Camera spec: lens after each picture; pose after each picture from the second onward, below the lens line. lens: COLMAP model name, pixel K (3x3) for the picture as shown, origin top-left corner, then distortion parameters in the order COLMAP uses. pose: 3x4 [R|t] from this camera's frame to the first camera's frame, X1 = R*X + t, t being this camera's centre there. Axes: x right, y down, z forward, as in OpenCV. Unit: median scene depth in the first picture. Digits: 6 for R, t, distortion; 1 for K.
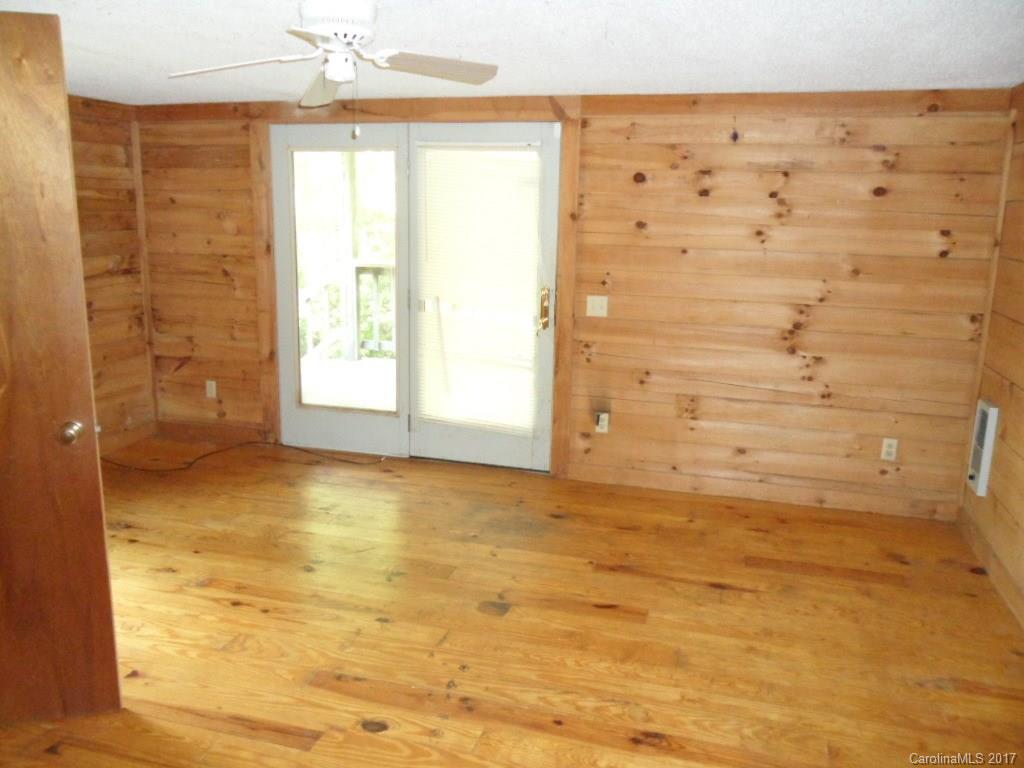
lens RADIAL K [[835.3, 0, 512.0], [0, 835.3, 384.0], [0, 0, 1]] dist [-0.004367, -0.000942]
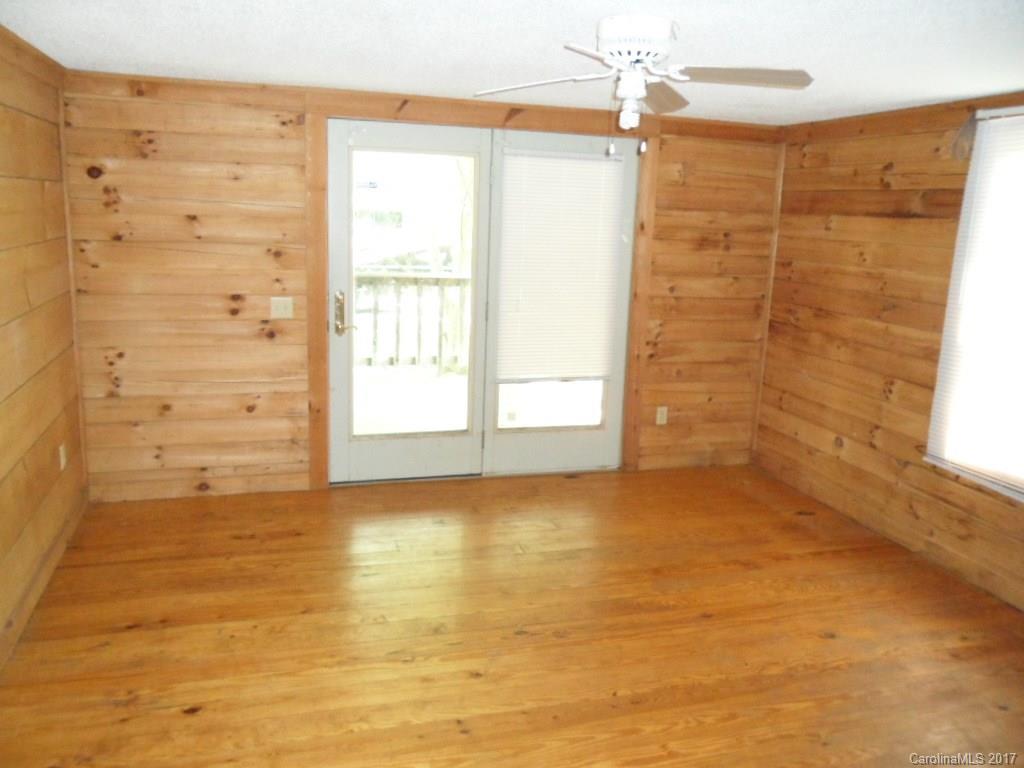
lens RADIAL K [[859.3, 0, 512.0], [0, 859.3, 384.0], [0, 0, 1]] dist [-0.010603, 0.085071]
pose [[0.849258, -0.094616, 0.519430, -0.616079], [0.087315, 0.995434, 0.038563, -0.053665], [-0.520707, 0.012604, 0.853642, 0.139203]]
